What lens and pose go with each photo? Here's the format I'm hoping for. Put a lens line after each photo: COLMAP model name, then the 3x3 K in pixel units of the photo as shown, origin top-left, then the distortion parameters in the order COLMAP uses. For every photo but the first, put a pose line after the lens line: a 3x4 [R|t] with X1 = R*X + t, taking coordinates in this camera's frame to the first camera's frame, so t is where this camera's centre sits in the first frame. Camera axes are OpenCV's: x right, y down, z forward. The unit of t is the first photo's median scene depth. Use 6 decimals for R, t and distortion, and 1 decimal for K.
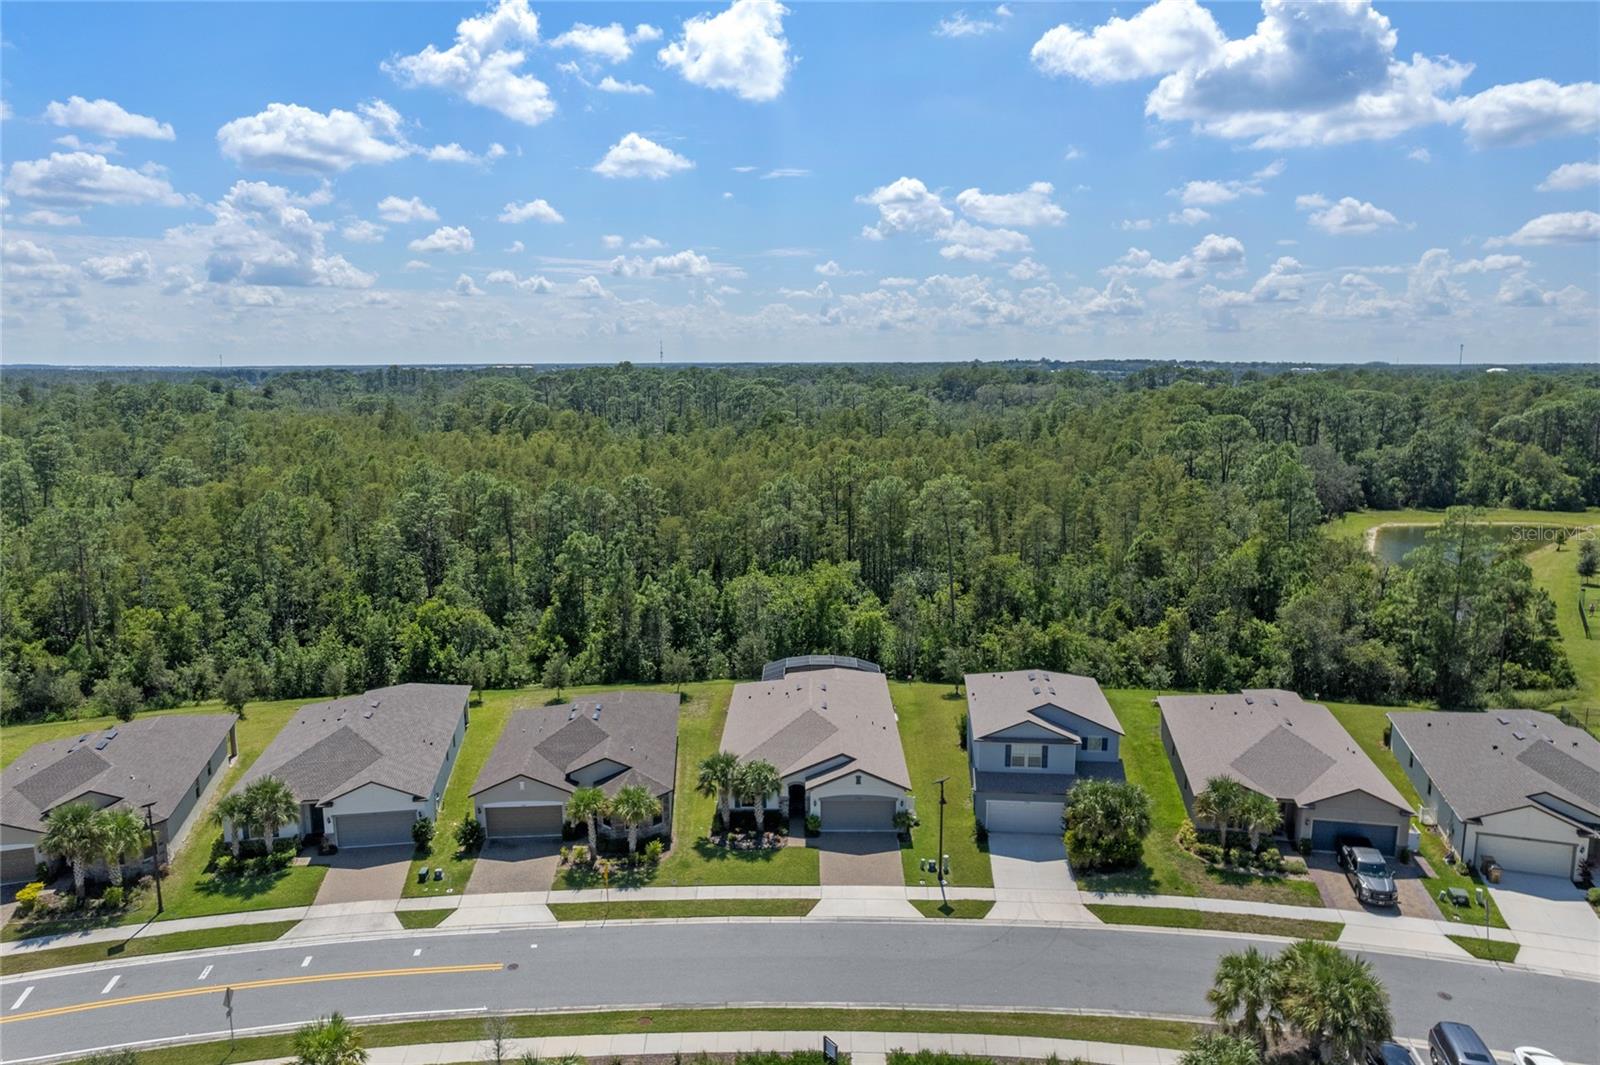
lens RADIAL K [[1036.0, 0, 793.4], [0, 1036.0, 534.8], [0, 0, 1]] dist [-0.070620, 0.060393]
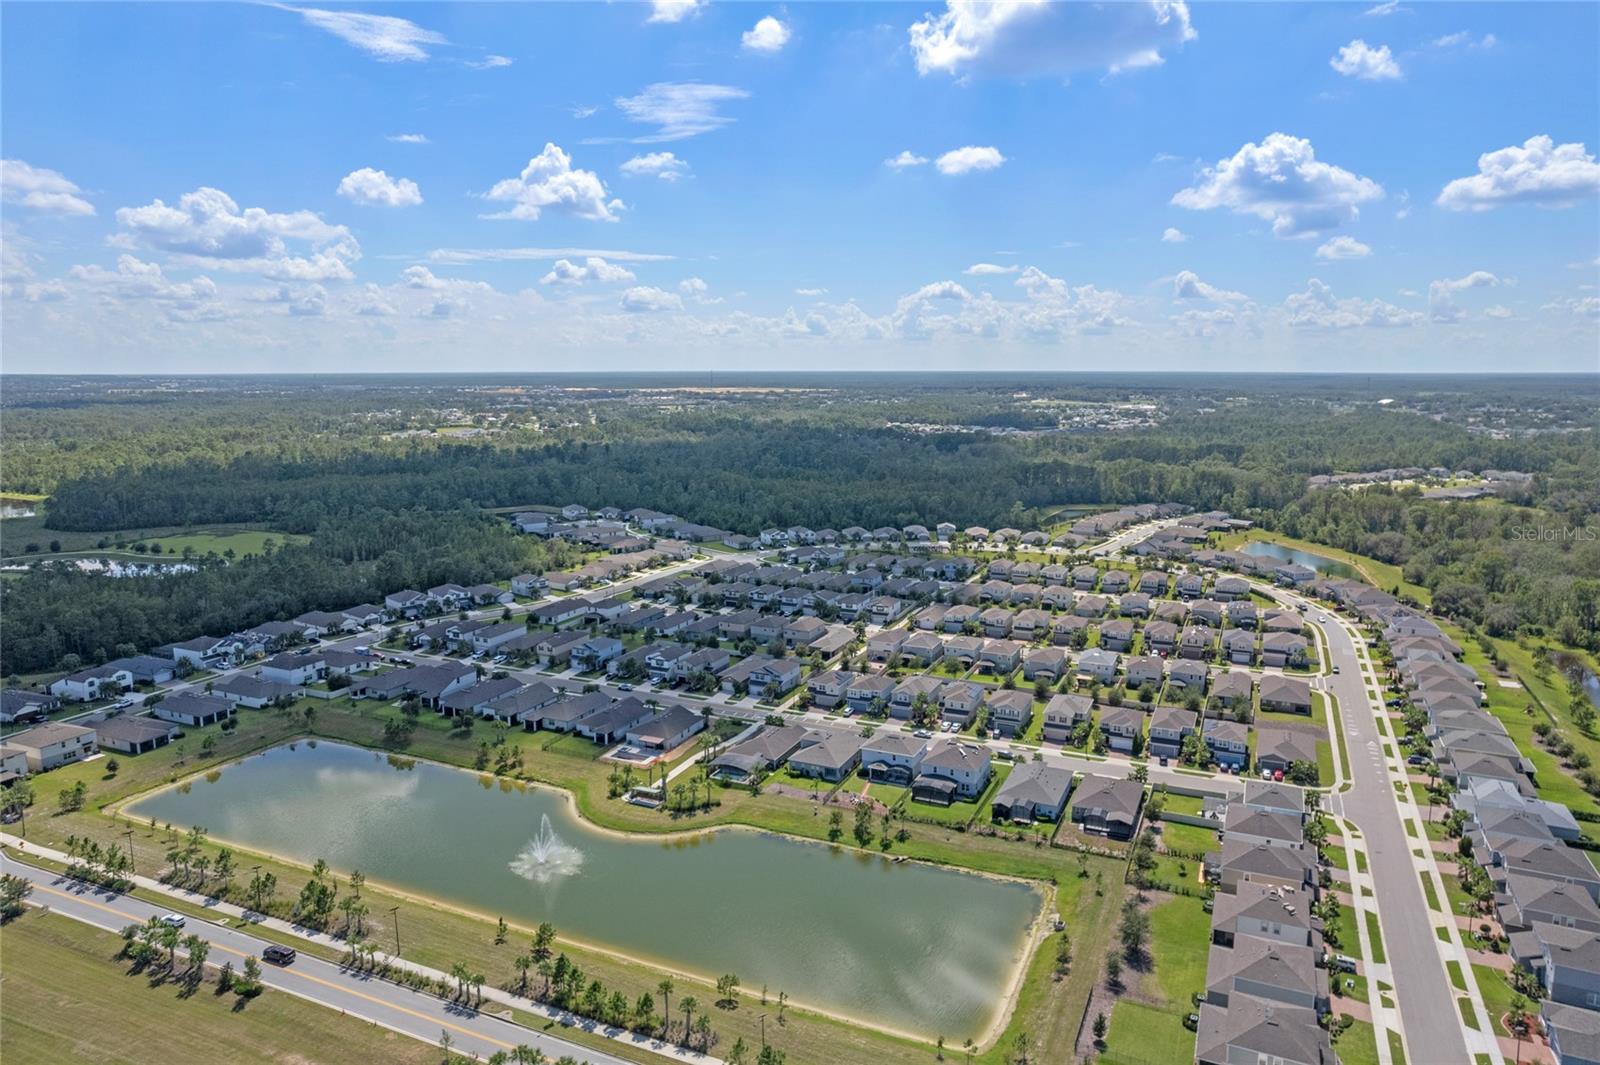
lens RADIAL K [[1002.7, 0, 800.0], [0, 1002.7, 532.5], [0, 0, 1]] dist [0.000281, 0.000184]
pose [[0.999990, 0.000415, -0.004520, -0.924115], [-0.000435, 0.999990, -0.004542, 0.265203], [0.004518, 0.004544, 0.999979, -7.320817]]
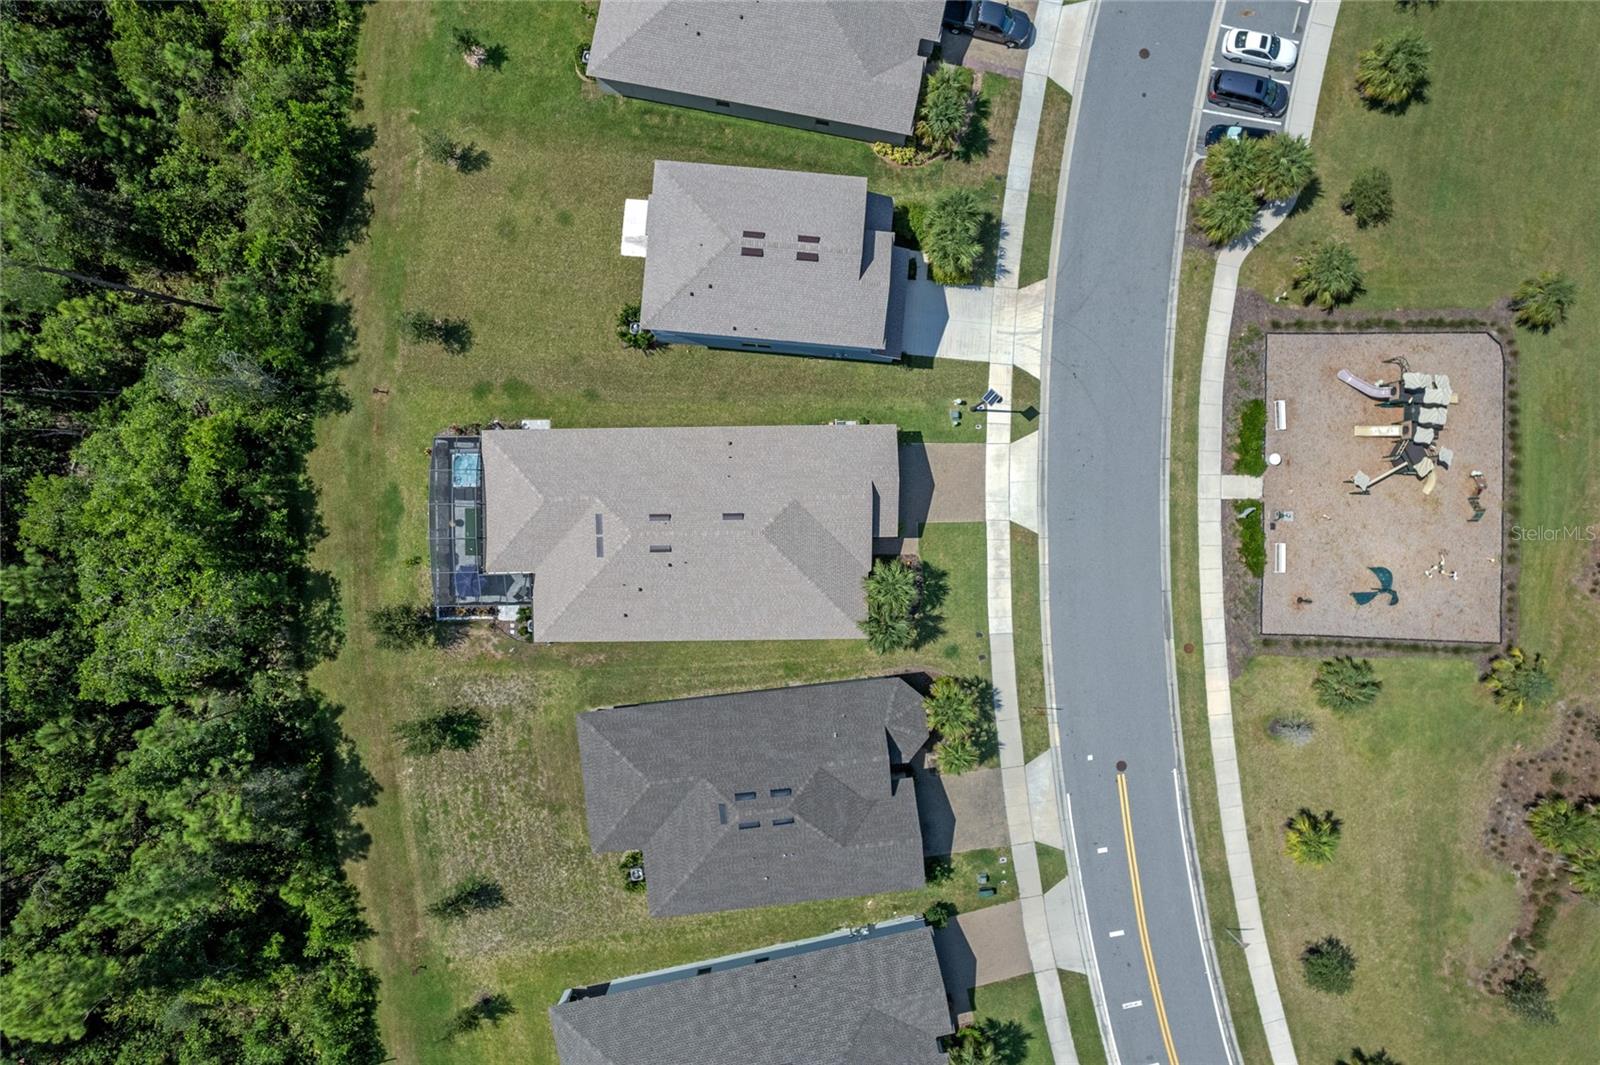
lens RADIAL K [[1022.4, 0, 800.0], [0, 1022.4, 532.5], [0, 0, 1]] dist [-0.065153, 0.050350]
pose [[-0.034024, -0.999402, 0.006144, 0.014028], [0.168286, 0.000331, 0.985738, -0.705291], [-0.985151, 0.034573, 0.168174, 0.949328]]
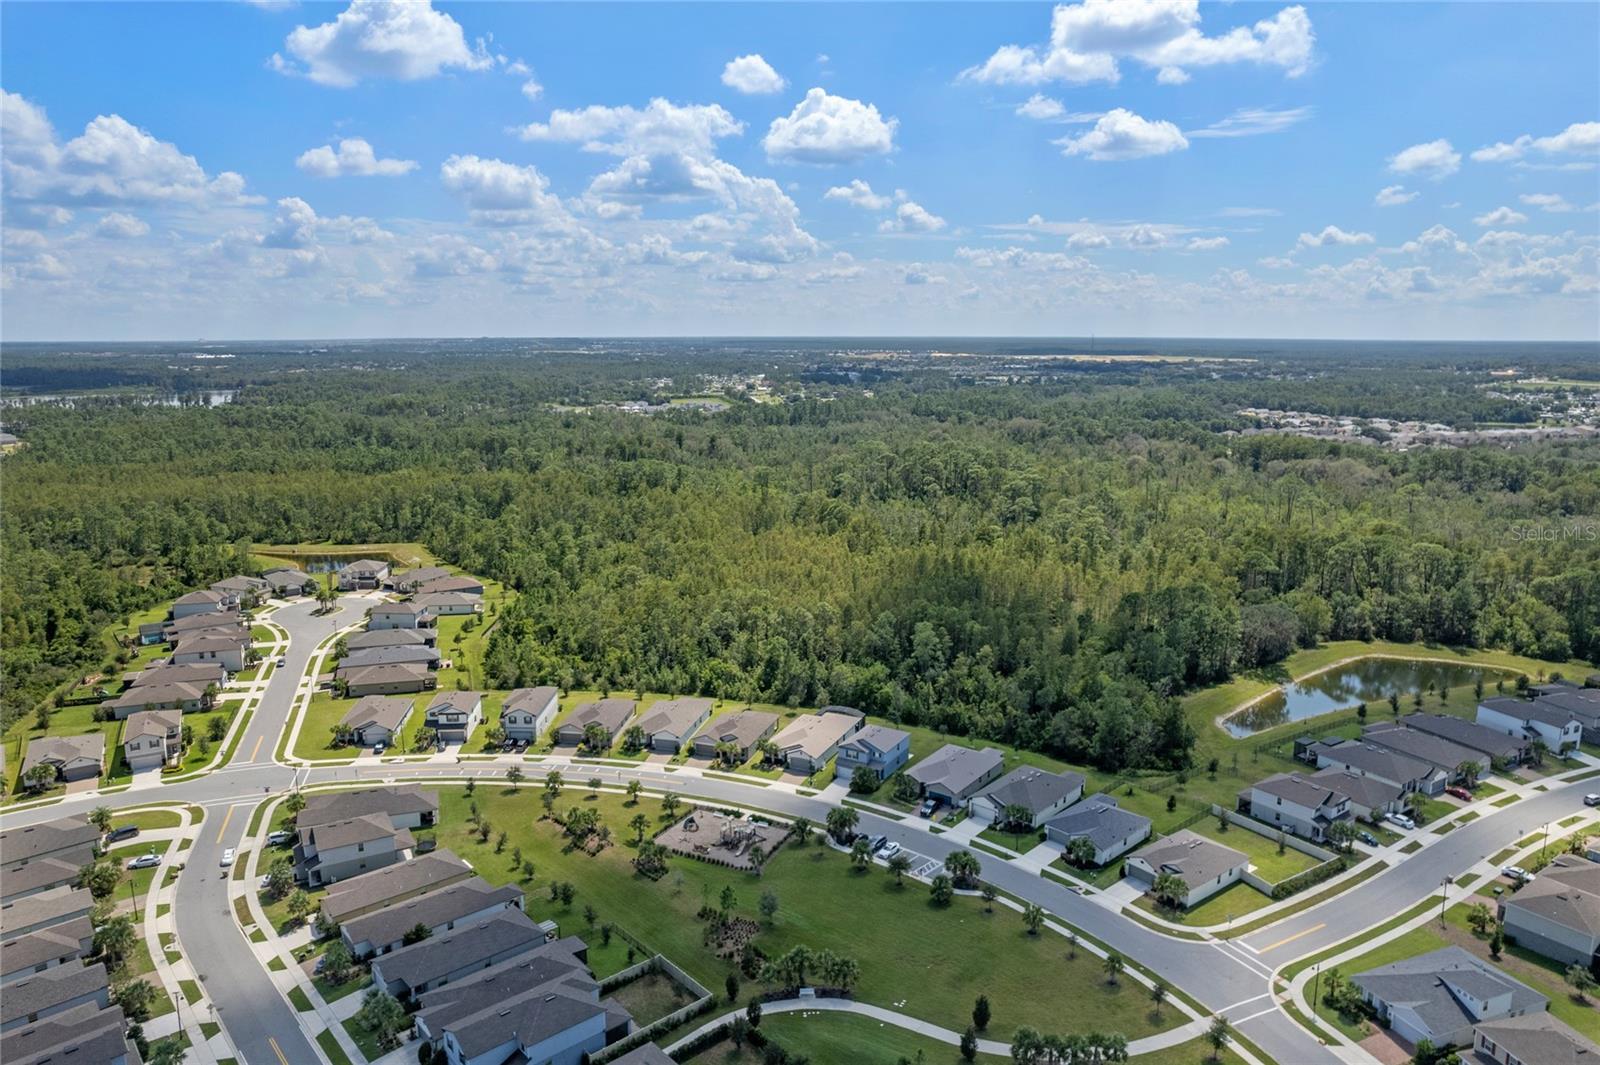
lens RADIAL K [[1036.0, 0, 793.4], [0, 1036.0, 534.8], [0, 0, 1]] dist [-0.070620, 0.060393]
pose [[0.911249, 0.078171, -0.404369, 1.291883], [-0.067872, 0.996901, 0.039767, -0.562455], [0.406225, -0.008792, 0.913731, -1.924849]]
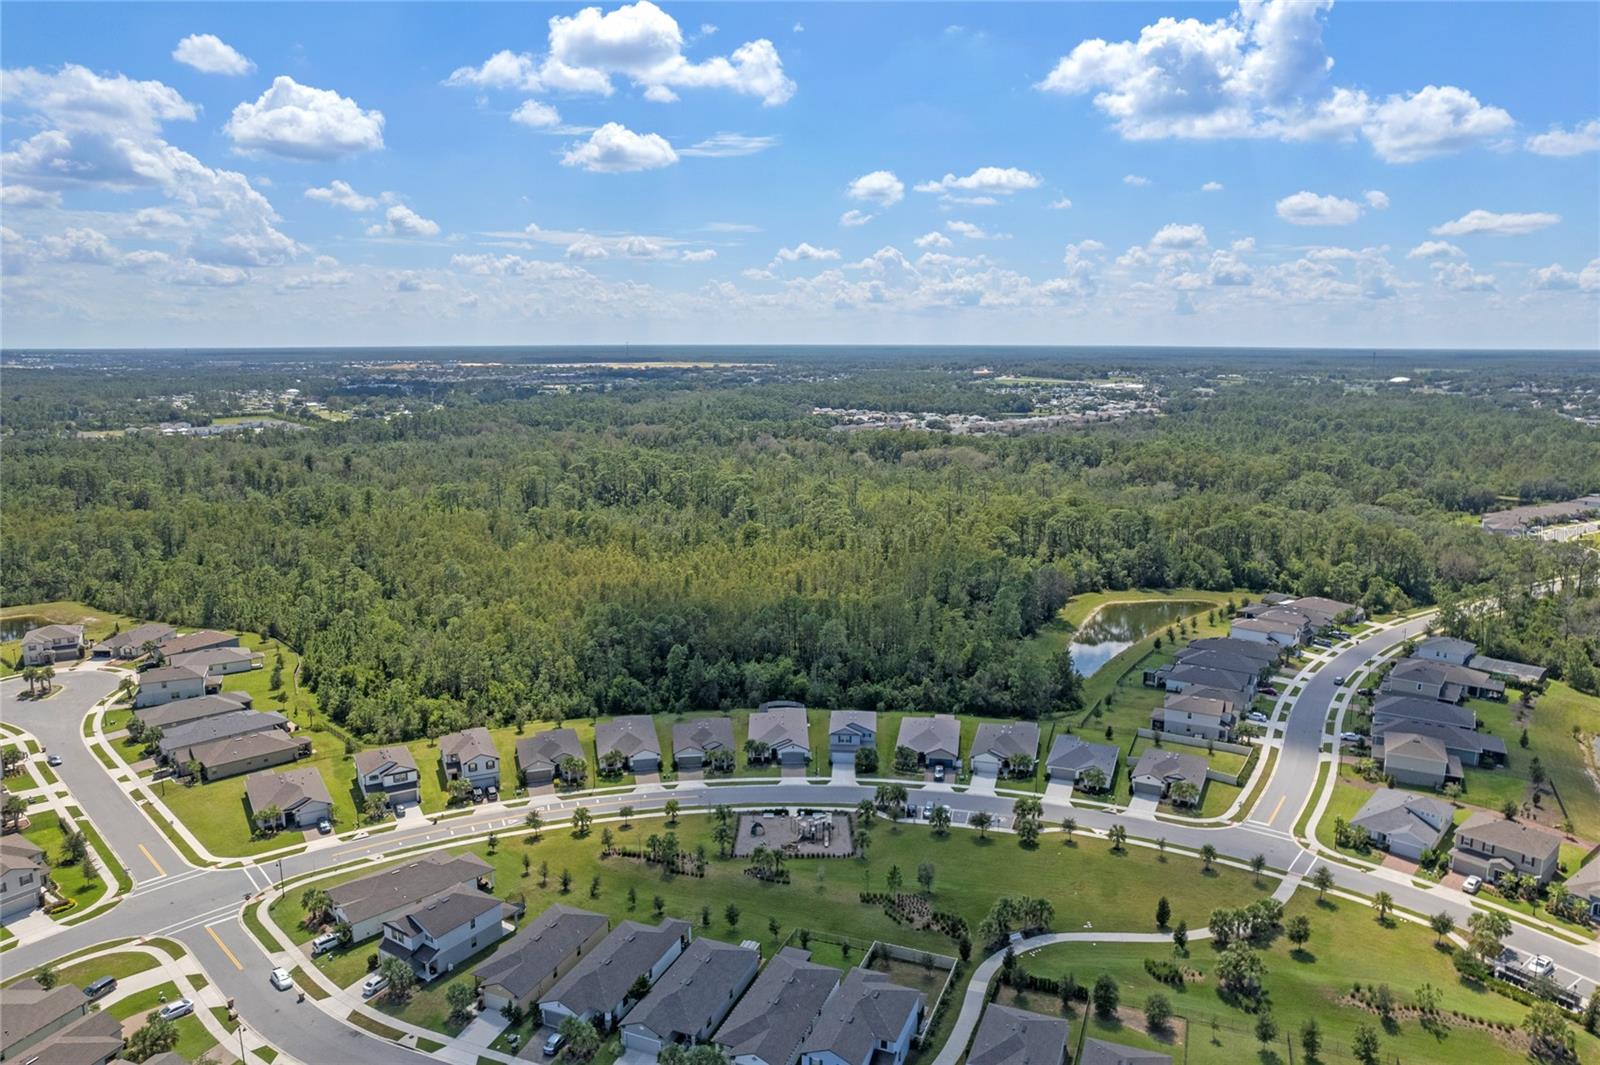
lens RADIAL K [[1041.5, 0, 778.0], [0, 1041.5, 531.6], [0, 0, 1]] dist [-0.062609, 0.055944]
pose [[0.999708, -0.006012, 0.023416, -0.058484], [0.005692, 0.999890, 0.013711, -0.496650], [-0.023496, -0.013574, 0.999632, -2.311917]]
